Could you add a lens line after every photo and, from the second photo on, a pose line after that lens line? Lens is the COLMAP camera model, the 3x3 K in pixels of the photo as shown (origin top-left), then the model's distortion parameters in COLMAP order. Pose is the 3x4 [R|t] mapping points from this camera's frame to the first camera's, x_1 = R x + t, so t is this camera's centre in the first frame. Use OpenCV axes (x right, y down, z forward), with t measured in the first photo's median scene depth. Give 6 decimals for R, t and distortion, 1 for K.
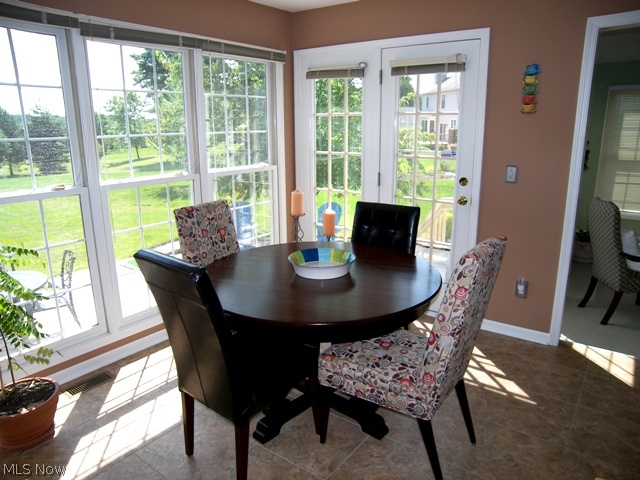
lens RADIAL K [[462.0, 0, 318.6], [0, 462.0, 233.0], [0, 0, 1]] dist [0.002363, 0.004683]
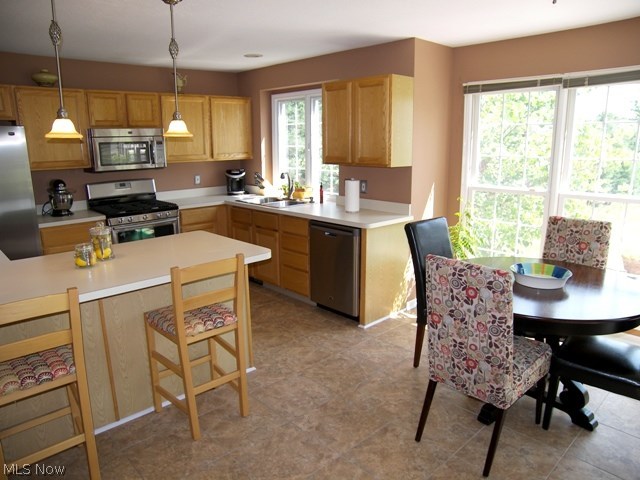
lens RADIAL K [[444.1, 0, 319.0], [0, 444.1, 230.4], [0, 0, 1]] dist [-0.049940, 0.003883]
pose [[-0.157988, 0.198200, -0.967345, 0.776564], [-0.226405, 0.946279, 0.230861, -0.115644], [0.961135, 0.255485, -0.104627, 0.408247]]
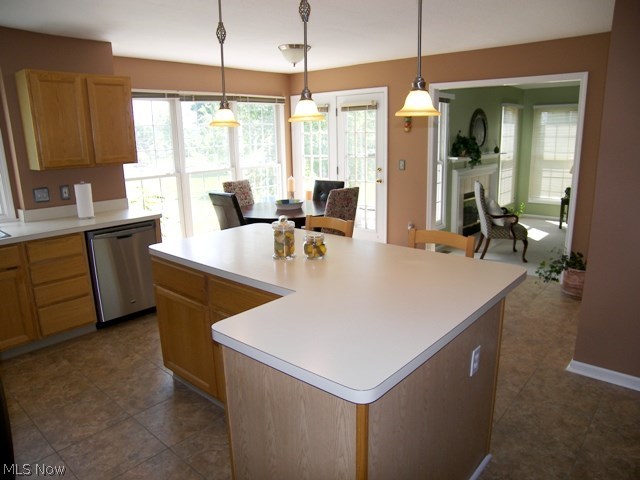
lens RADIAL K [[451.2, 0, 320.0], [0, 451.2, 240.0], [0, 0, 1]] dist [-0.000861, -0.001171]
pose [[0.996503, 0.000692, -0.083549, 0.233770], [-0.000741, 1.000000, -0.000556, 0.164803], [0.083548, 0.000616, 0.996504, -0.782887]]
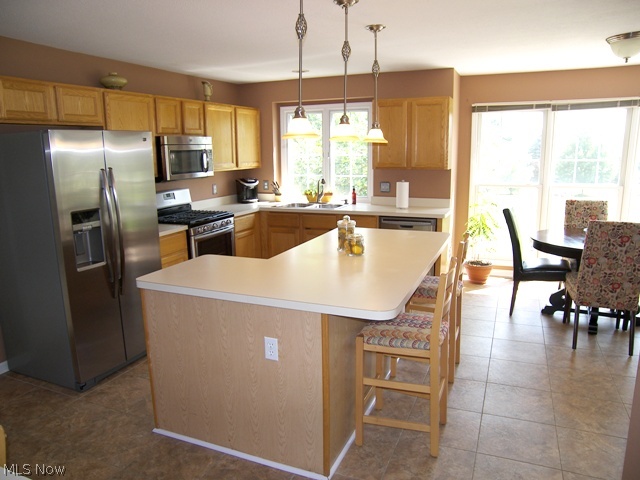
lens RADIAL K [[457.7, 0, 320.0], [0, 457.7, 240.0], [0, 0, 1]] dist [-0.043035, 0.002122]
pose [[0.241483, 0.183066, -0.952981, 0.962151], [-0.217367, 0.967295, 0.130735, 0.066804], [0.945747, 0.175576, 0.273378, -0.317796]]
